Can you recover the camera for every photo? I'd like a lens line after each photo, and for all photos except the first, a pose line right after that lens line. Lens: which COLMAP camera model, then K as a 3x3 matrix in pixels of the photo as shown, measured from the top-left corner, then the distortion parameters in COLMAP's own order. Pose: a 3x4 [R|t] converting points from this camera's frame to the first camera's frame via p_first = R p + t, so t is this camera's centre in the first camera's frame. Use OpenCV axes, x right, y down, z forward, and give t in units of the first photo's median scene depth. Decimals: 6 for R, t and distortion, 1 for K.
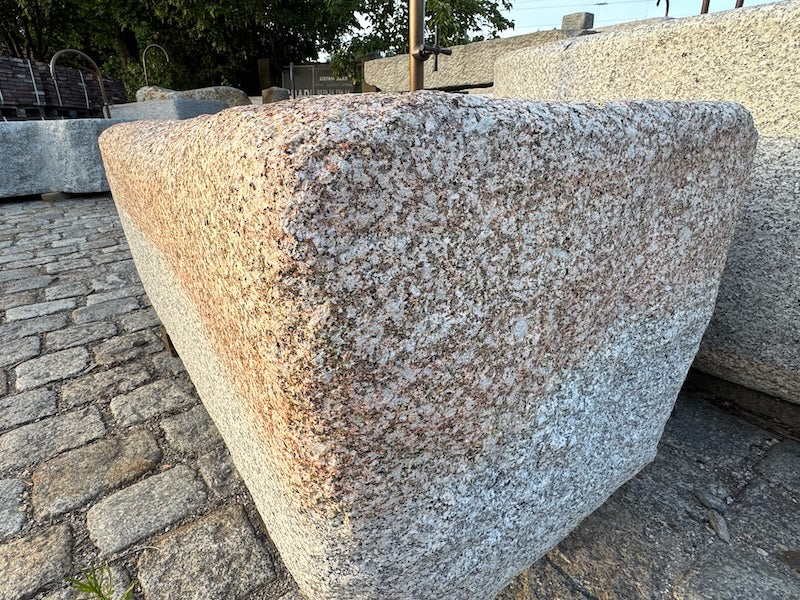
lens RADIAL K [[447.9, 0, 381.3], [0, 447.9, 301.5], [0, 0, 1]] dist [-0.003750, 0.001674]
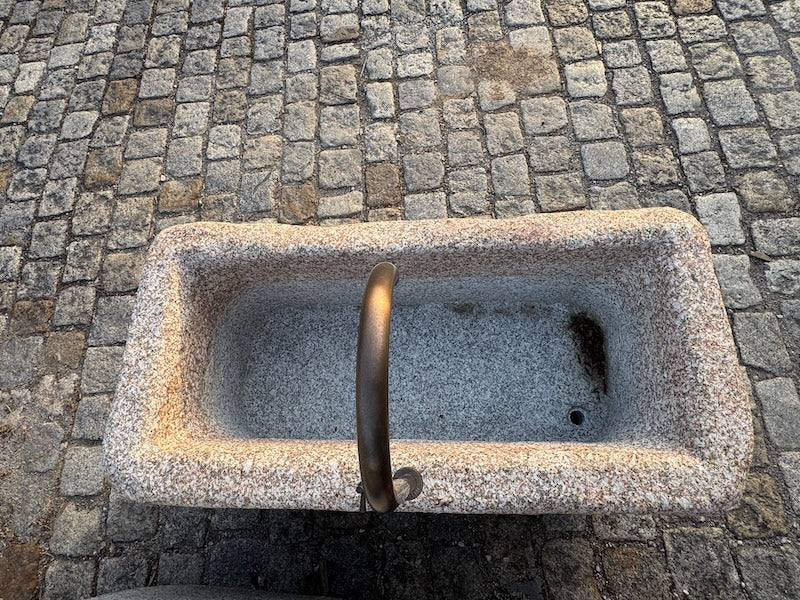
lens RADIAL K [[447.9, 0, 393.3], [0, 447.9, 297.7], [0, 0, 1]] dist [-0.003750, 0.001674]
pose [[-0.566762, 0.798800, -0.201742, -0.022227], [-0.195280, 0.107643, 0.974822, -1.886560], [0.800404, 0.591889, 0.094981, 1.028937]]
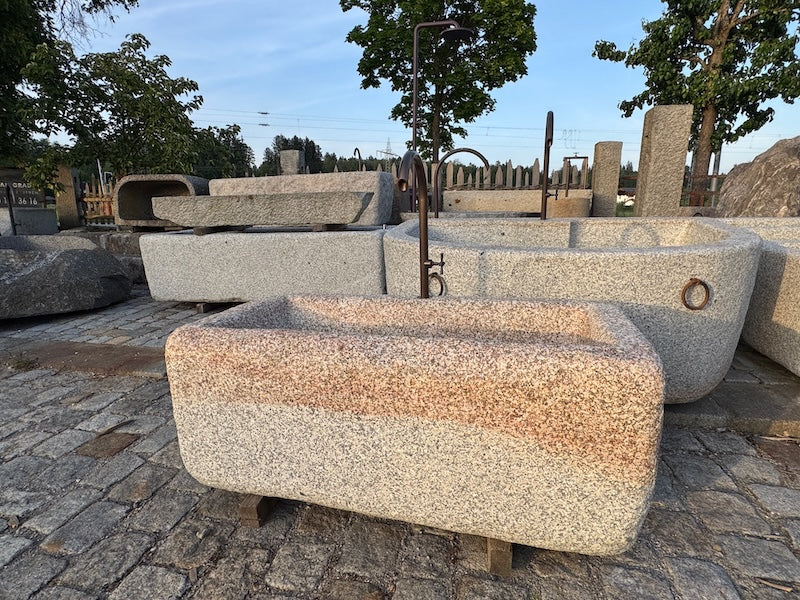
lens RADIAL K [[447.9, 0, 395.0], [0, 447.9, 298.1], [0, 0, 1]] dist [-0.003750, 0.001674]
pose [[0.767154, -0.127611, 0.628642, -1.526561], [0.247540, 0.962996, -0.106598, -0.393434], [-0.591777, 0.237391, 0.770354, -0.278468]]
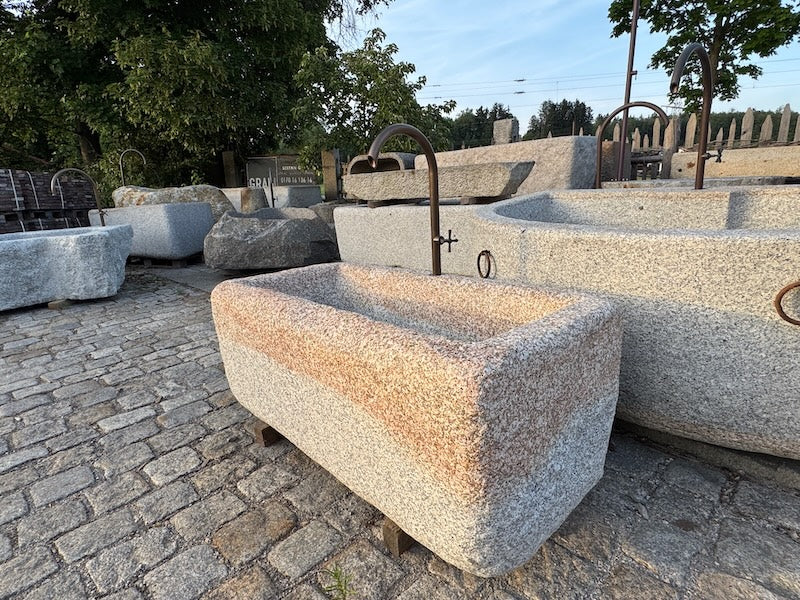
lens RADIAL K [[447.9, 0, 395.9], [0, 447.9, 300.4], [0, 0, 1]] dist [-0.003750, 0.001674]
pose [[0.989286, -0.066433, 0.130001, -0.415024], [0.083865, 0.987483, -0.133580, -0.182602], [-0.119500, 0.143052, 0.982474, -0.794073]]
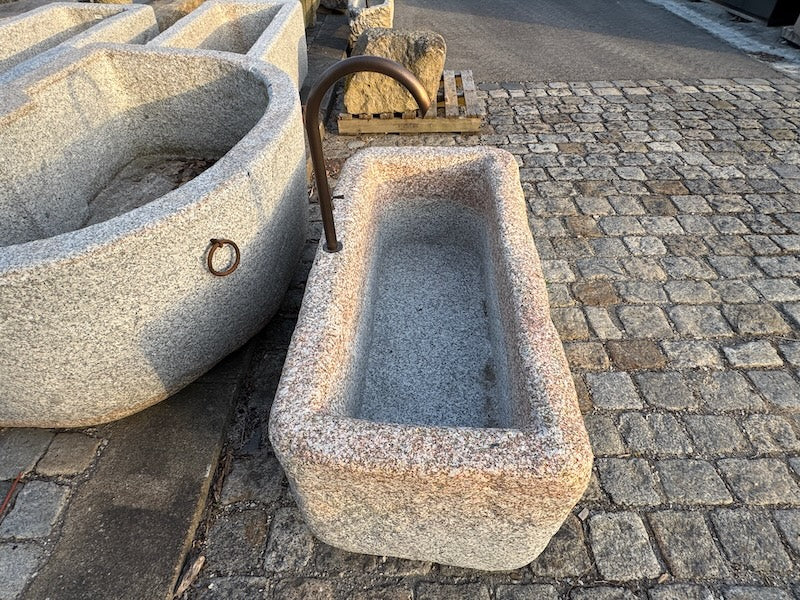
lens RADIAL K [[447.9, 0, 393.9], [0, 447.9, 295.6], [0, 0, 1]] dist [-0.003750, 0.001674]
pose [[-0.787922, -0.387054, 0.478924, -1.081883], [0.279768, 0.467837, 0.838366, -2.045126], [-0.548552, 0.794555, -0.260334, 2.006769]]
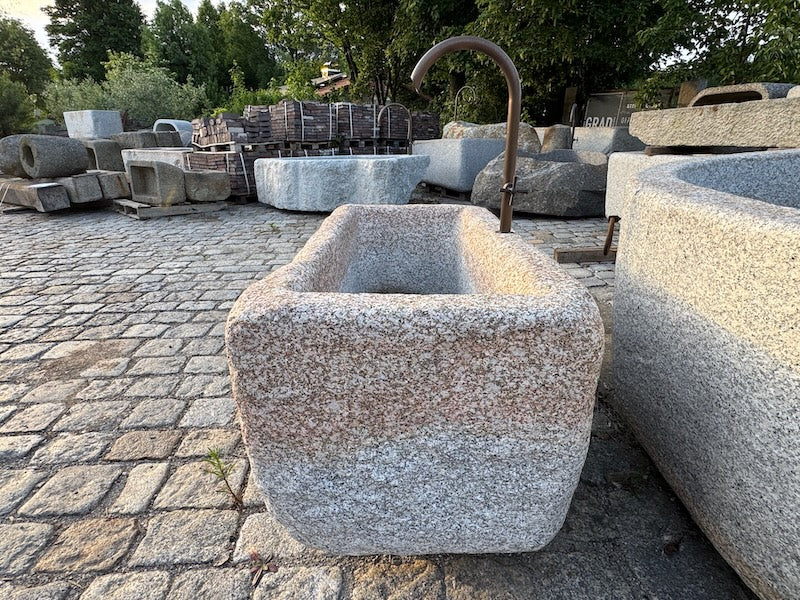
lens RADIAL K [[447.9, 0, 392.9], [0, 447.9, 300.0], [0, 0, 1]] dist [-0.003750, 0.001674]
pose [[0.814991, 0.210624, -0.539839, 0.821695], [-0.226817, 0.973223, 0.037290, -0.296582], [0.533239, 0.092053, 0.840942, -0.351061]]
